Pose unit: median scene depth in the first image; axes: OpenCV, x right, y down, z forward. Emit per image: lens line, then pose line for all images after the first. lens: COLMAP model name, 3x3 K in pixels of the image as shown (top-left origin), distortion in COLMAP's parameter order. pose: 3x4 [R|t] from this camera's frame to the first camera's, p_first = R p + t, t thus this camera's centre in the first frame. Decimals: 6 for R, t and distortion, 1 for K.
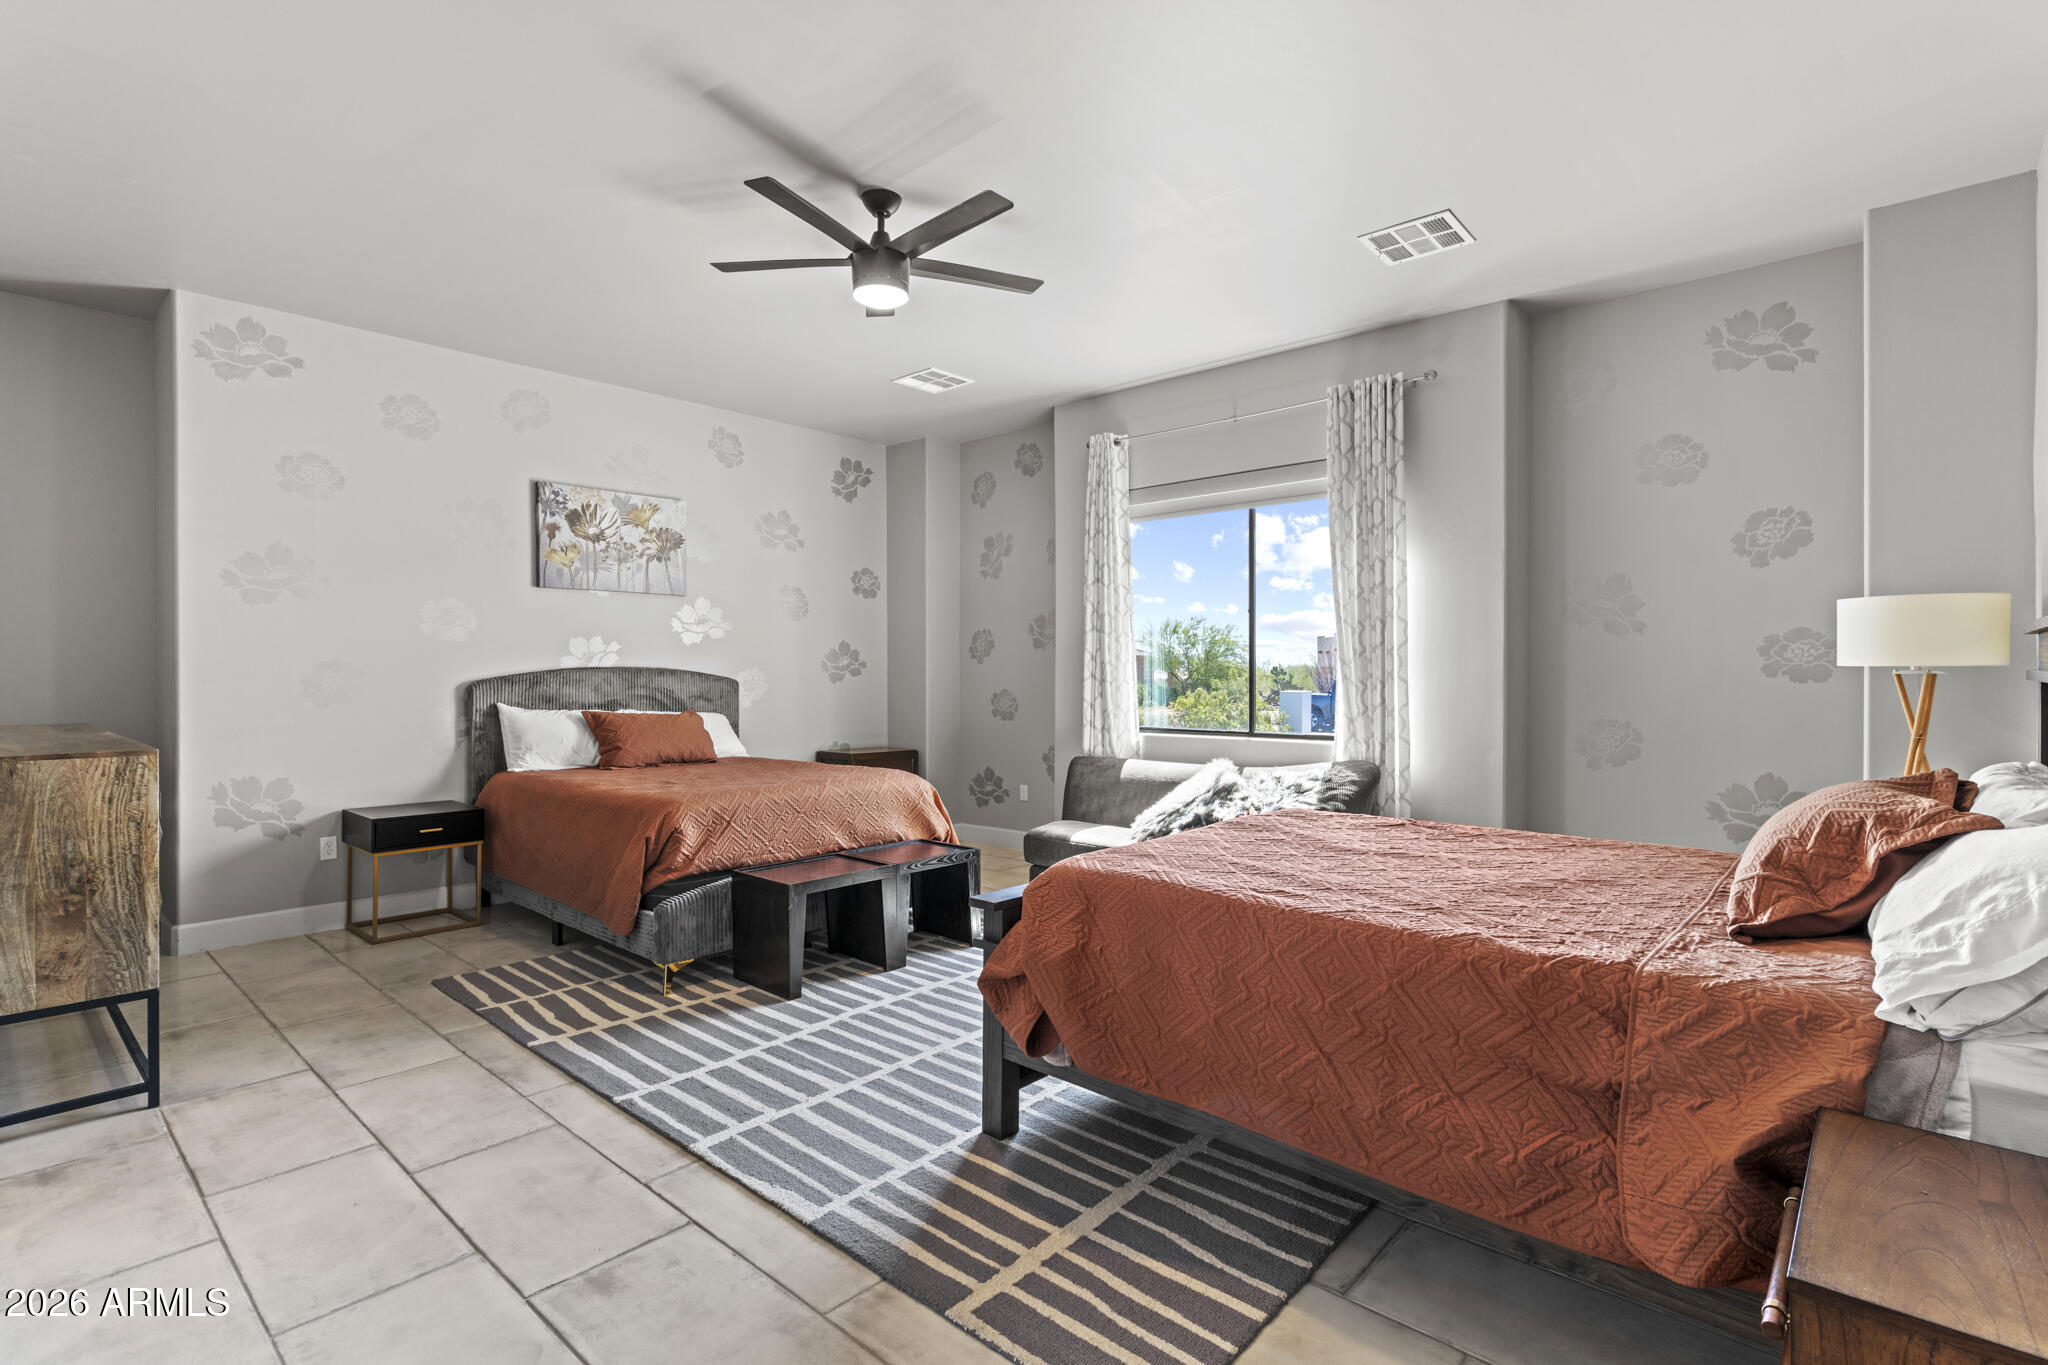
lens RADIAL K [[987.8, 0, 1024.9], [0, 987.8, 677.9], [0, 0, 1]] dist [0.015498, -0.000414]
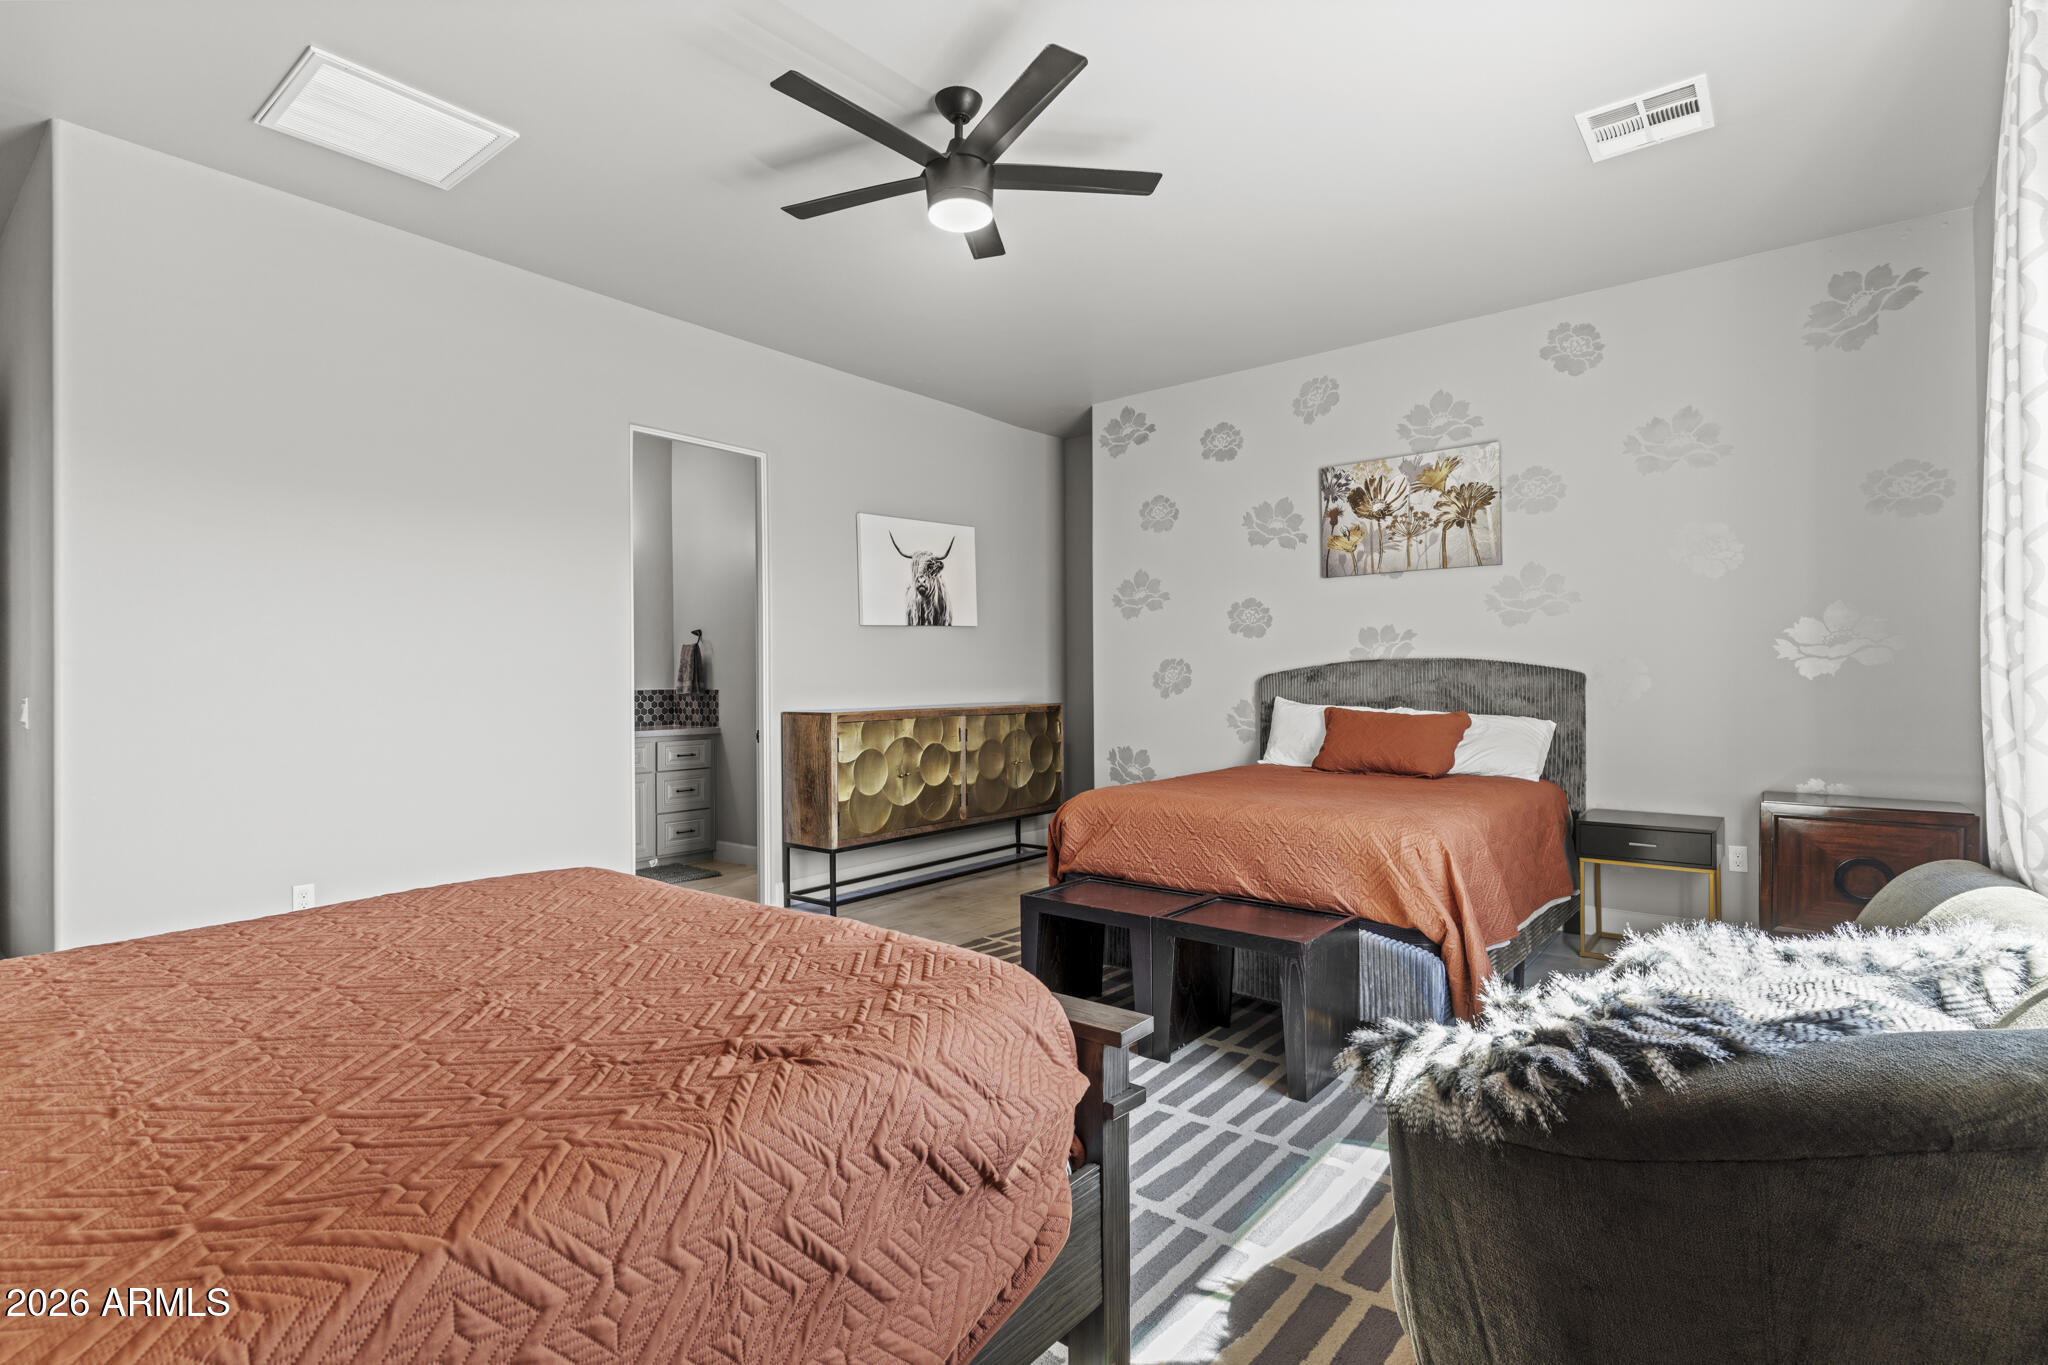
lens RADIAL K [[987.8, 0, 1024.9], [0, 987.8, 677.9], [0, 0, 1]] dist [0.015498, -0.000414]
pose [[0.054858, -0.004053, -0.998486, 0.437074], [0.001491, 0.999991, -0.003977, 0.009102], [0.998493, -0.001270, 0.054863, 0.626438]]
